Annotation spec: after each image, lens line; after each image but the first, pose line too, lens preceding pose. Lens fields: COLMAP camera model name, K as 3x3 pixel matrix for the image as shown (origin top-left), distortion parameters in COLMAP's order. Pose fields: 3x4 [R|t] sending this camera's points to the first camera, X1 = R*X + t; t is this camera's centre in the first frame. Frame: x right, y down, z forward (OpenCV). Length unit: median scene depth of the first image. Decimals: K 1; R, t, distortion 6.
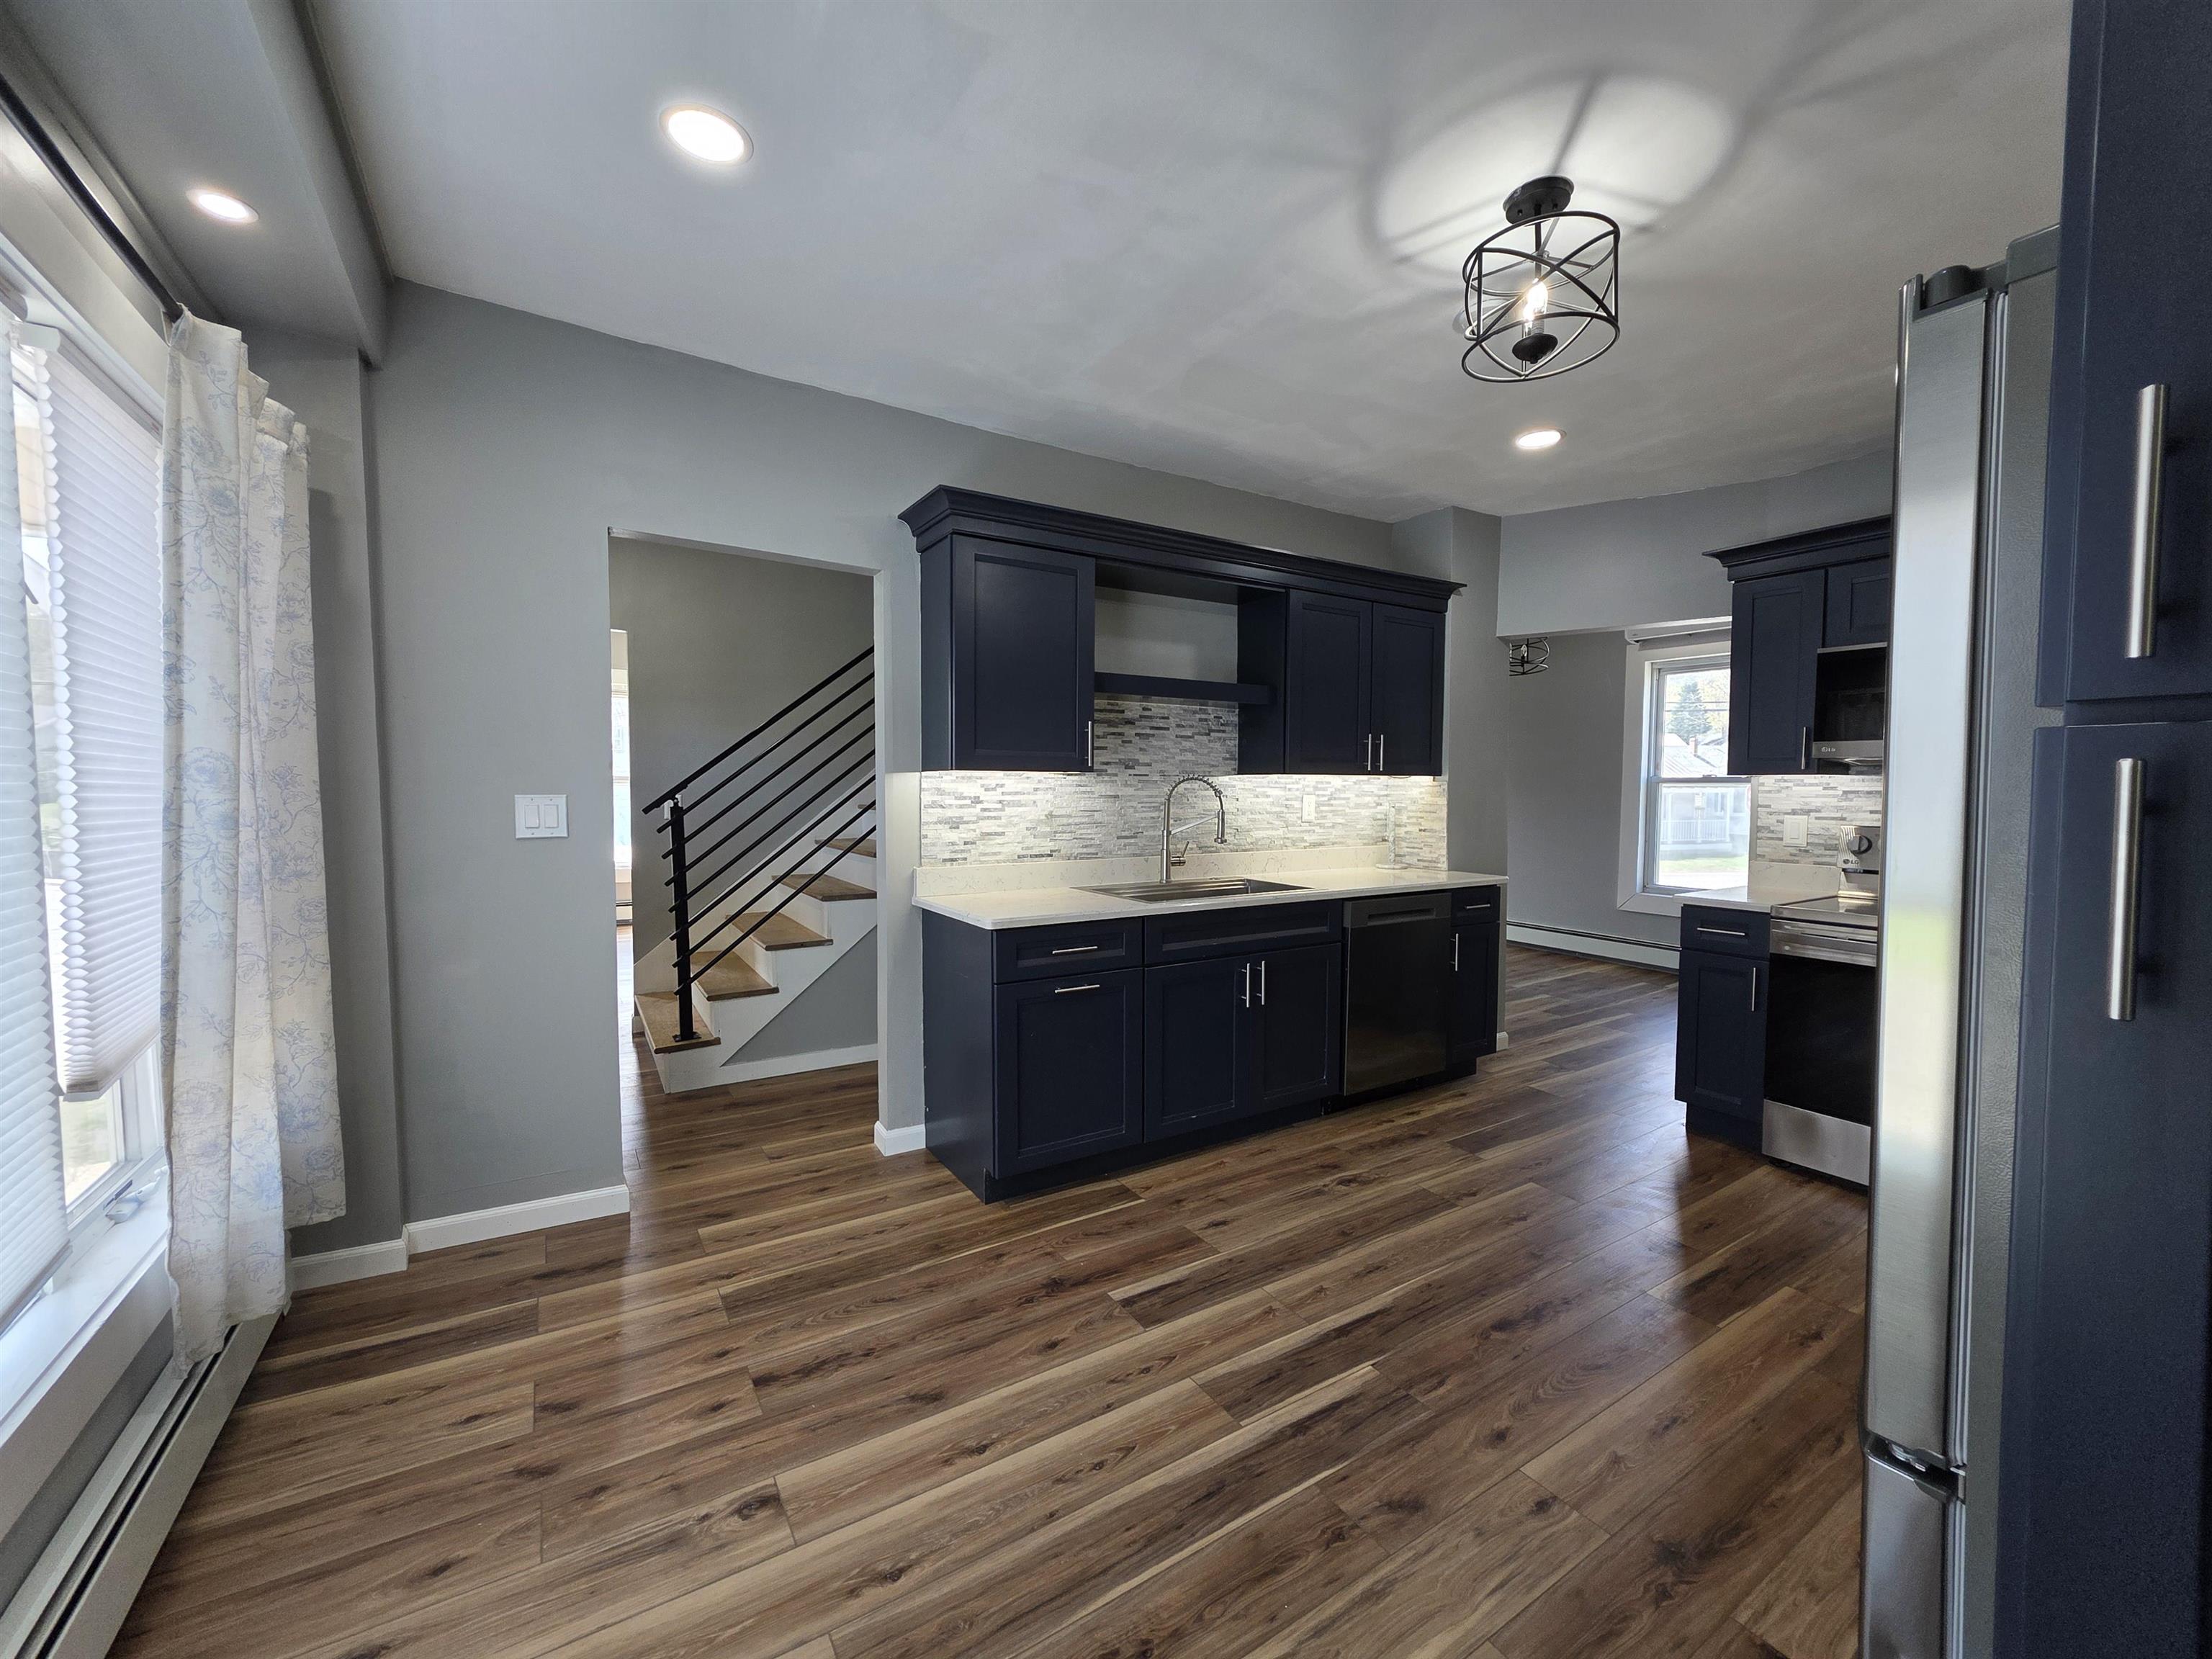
lens RADIAL K [[885.5, 0, 1111.8], [0, 885.5, 832.6], [0, 0, 1]] dist [0.000767, 0.000503]
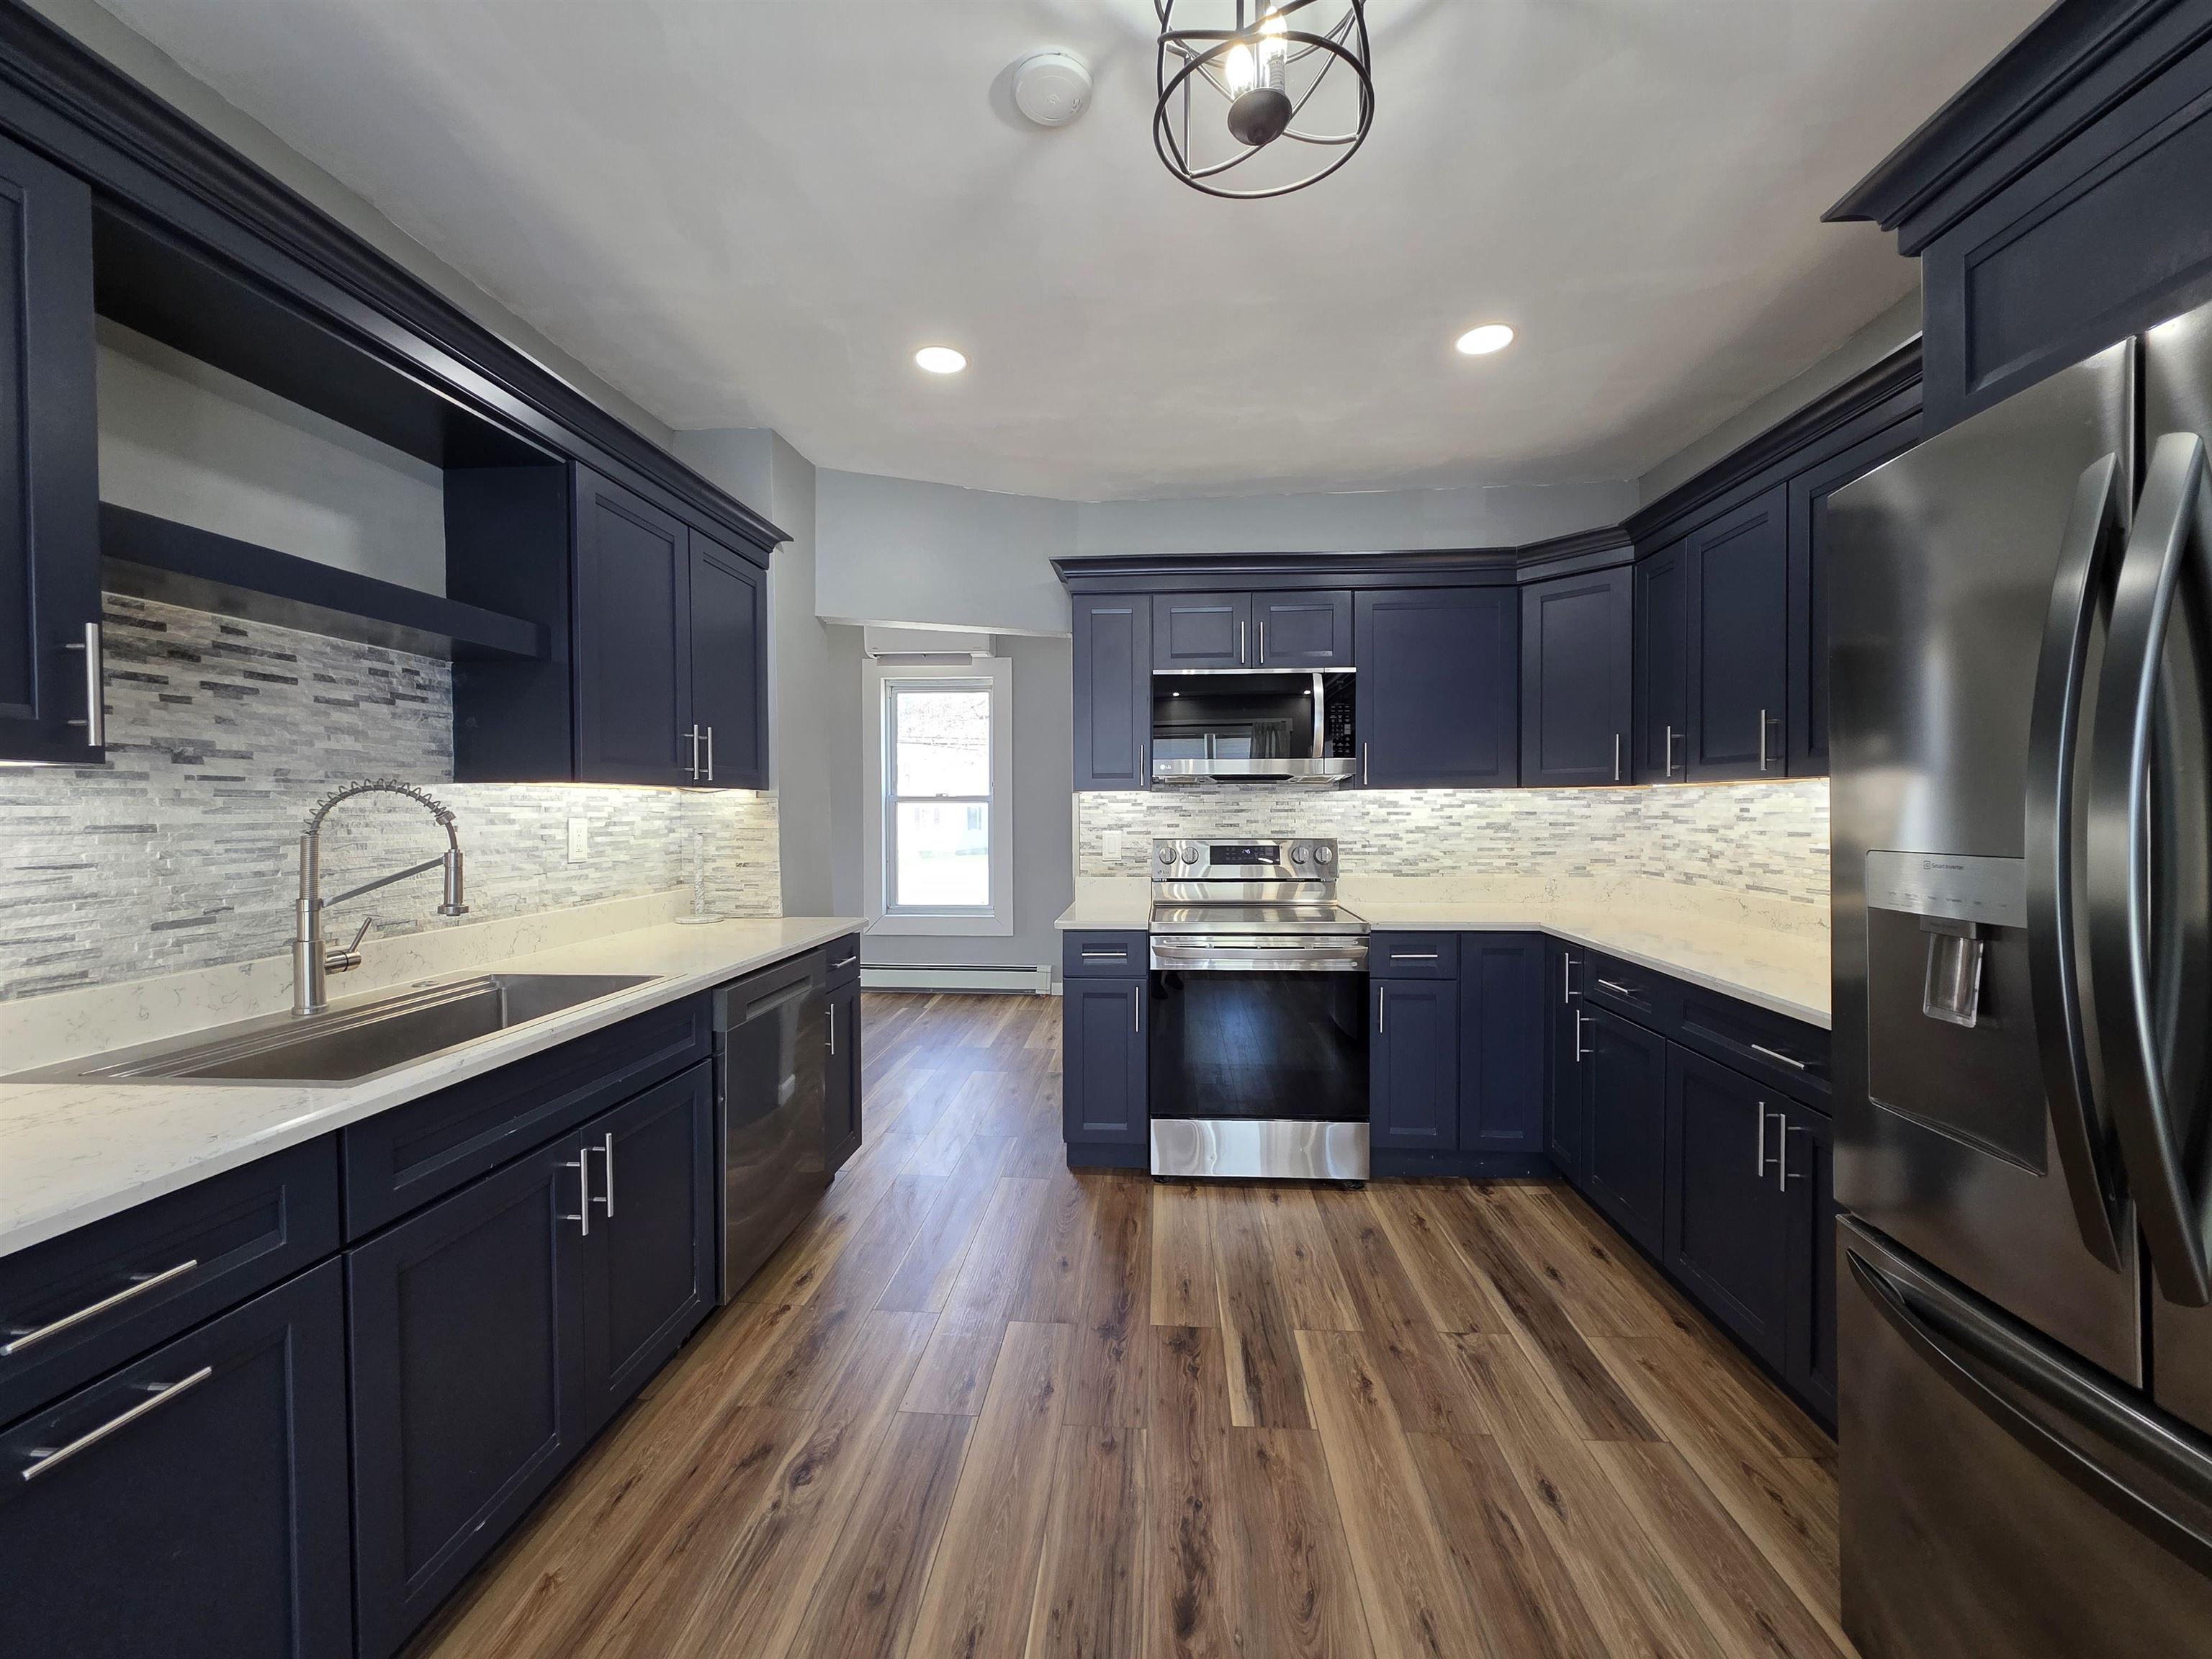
lens RADIAL K [[885.5, 0, 1119.0], [0, 885.5, 827.6], [0, 0, 1]] dist [0.000767, 0.000503]
pose [[0.584609, -0.023746, 0.810968, -0.065064], [0.047950, 0.998836, -0.005319, -0.016914], [-0.809897, 0.041996, 0.585067, 0.384717]]
